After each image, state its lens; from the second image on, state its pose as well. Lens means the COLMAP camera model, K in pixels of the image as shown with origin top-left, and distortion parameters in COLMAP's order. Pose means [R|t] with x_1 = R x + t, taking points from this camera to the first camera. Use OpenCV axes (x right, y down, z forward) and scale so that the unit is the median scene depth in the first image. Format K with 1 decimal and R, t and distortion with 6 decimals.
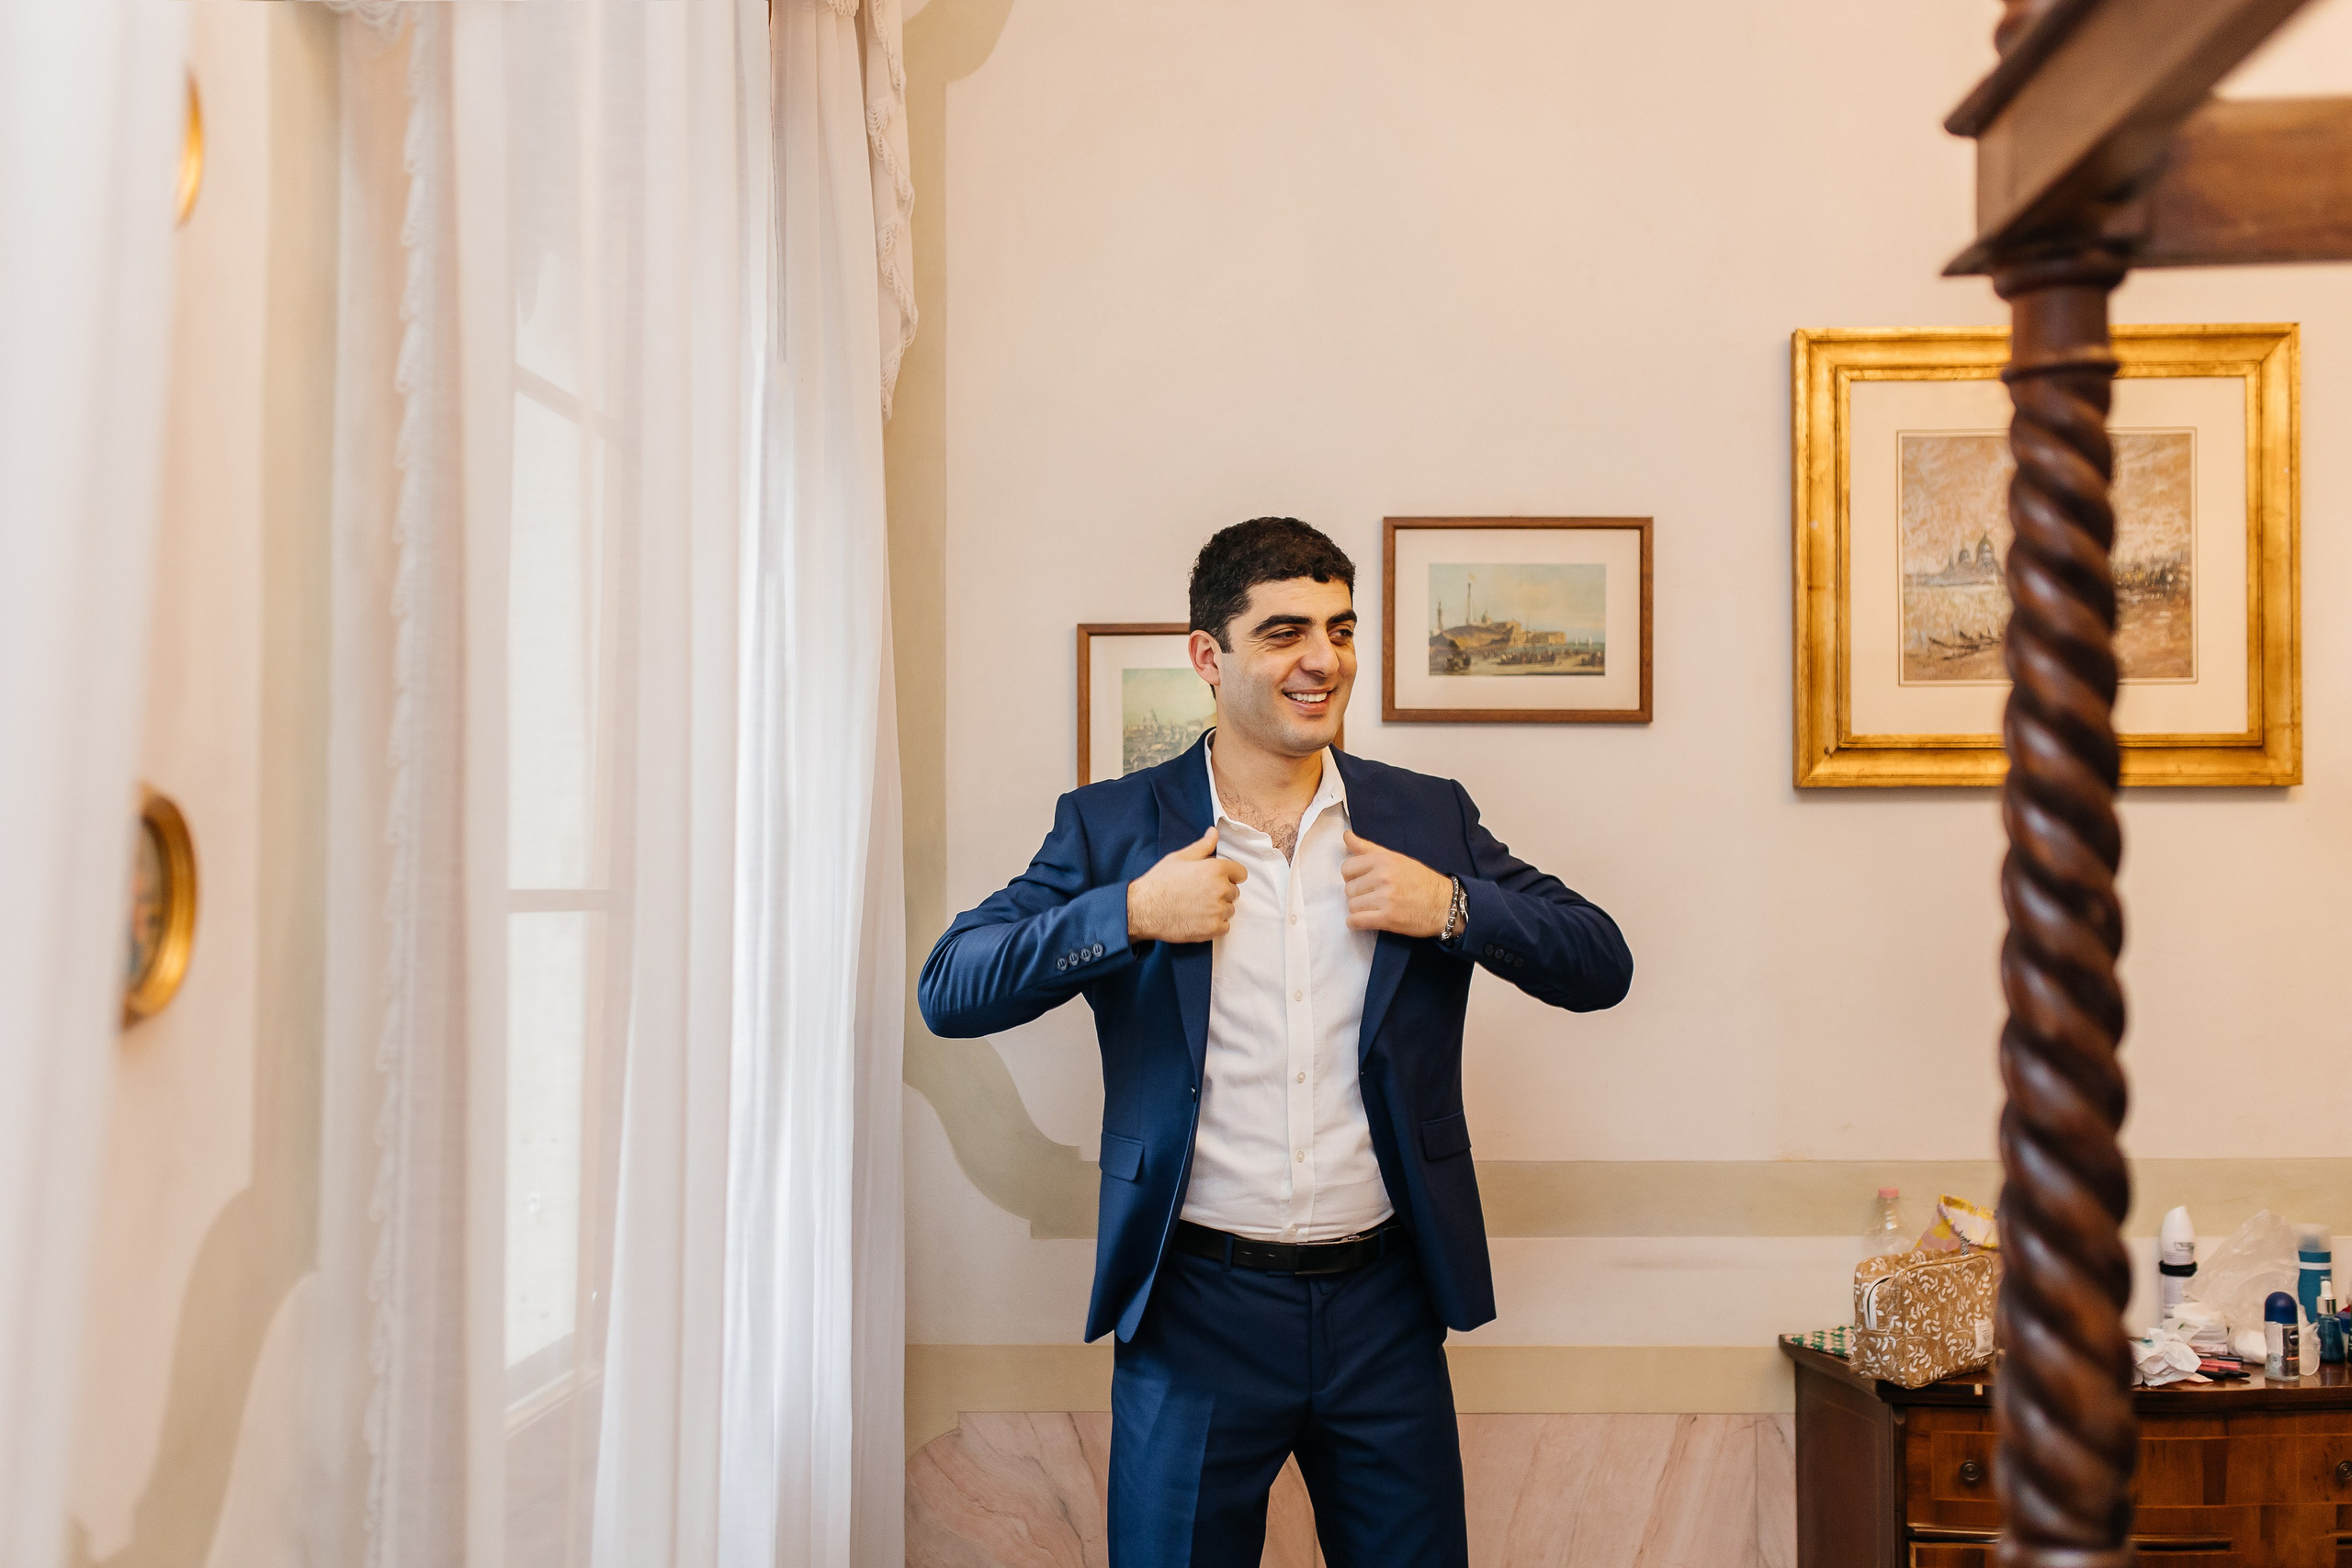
lens RADIAL K [[2441.1, 0, 1168.9], [0, 2441.1, 854.5], [0, 0, 1]] dist [0.001530, 0.004671]
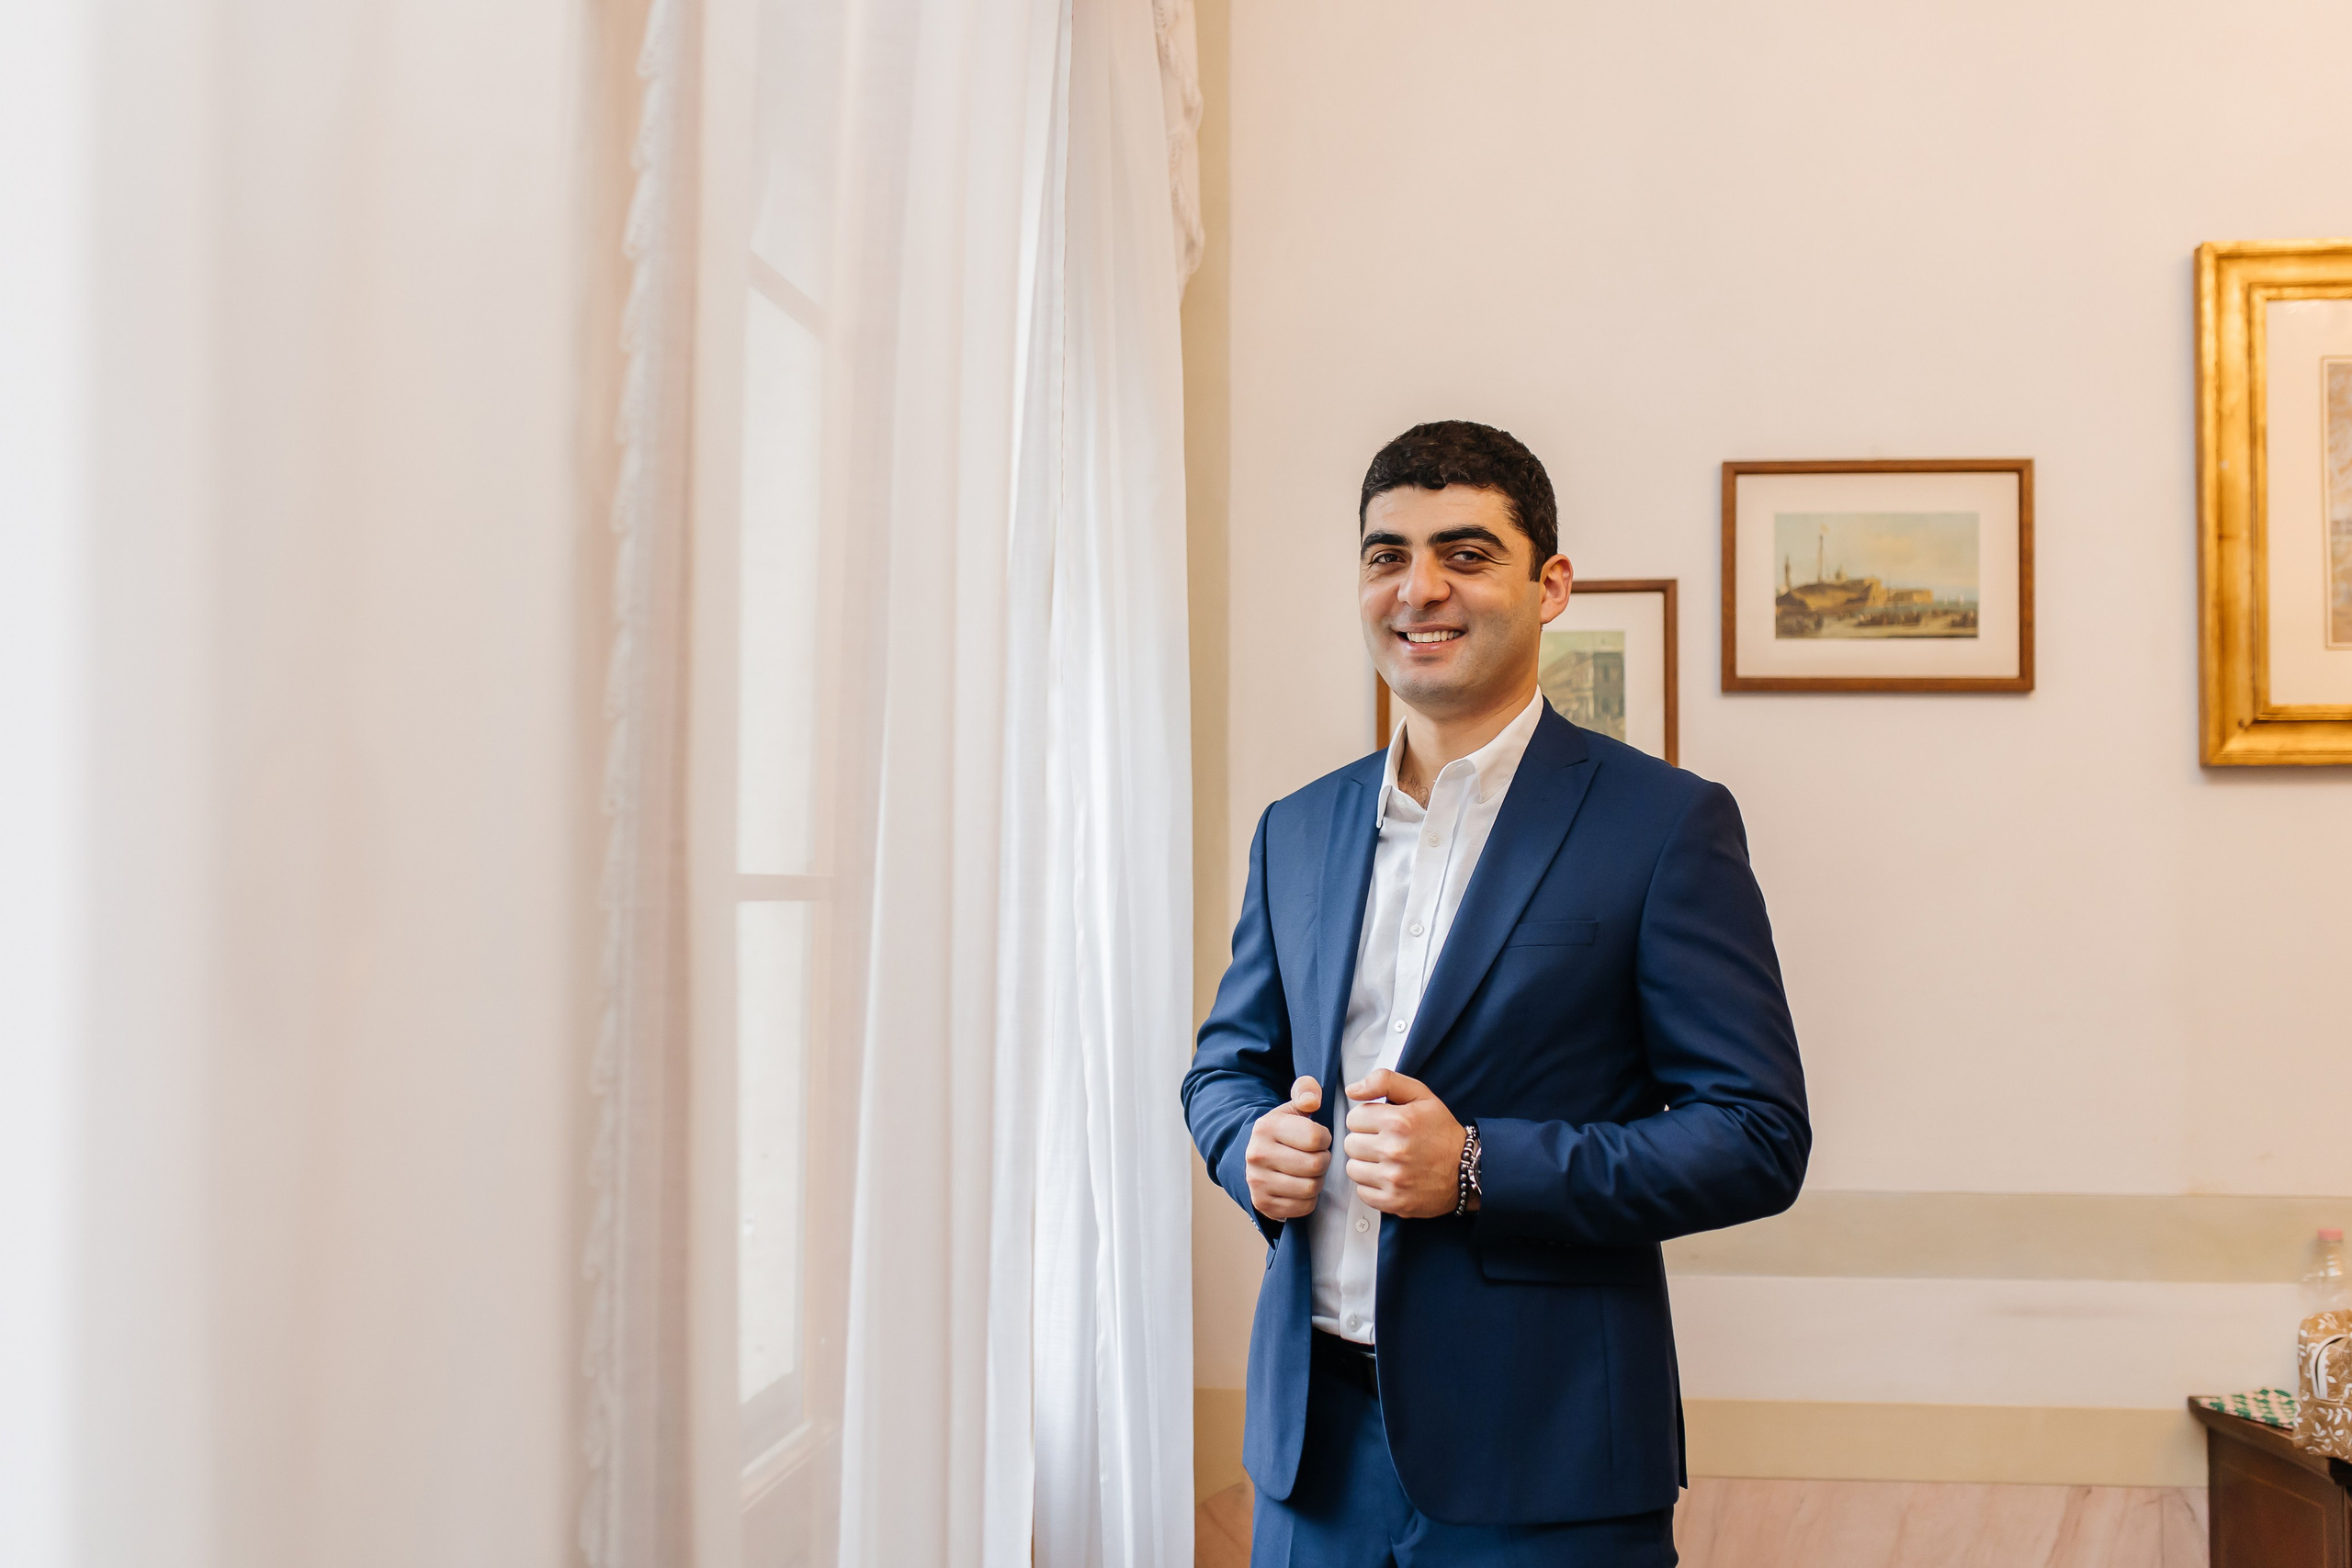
lens RADIAL K [[2383.0, 0, 1233.0], [0, 2383.0, 790.7], [0, 0, 1]] dist [-0.005895, 0.004908]
pose [[0.997958, 0.001110, -0.063869, -0.035407], [-0.002728, 0.999677, -0.025260, 0.004046], [0.063821, 0.025382, 0.997639, 0.130028]]
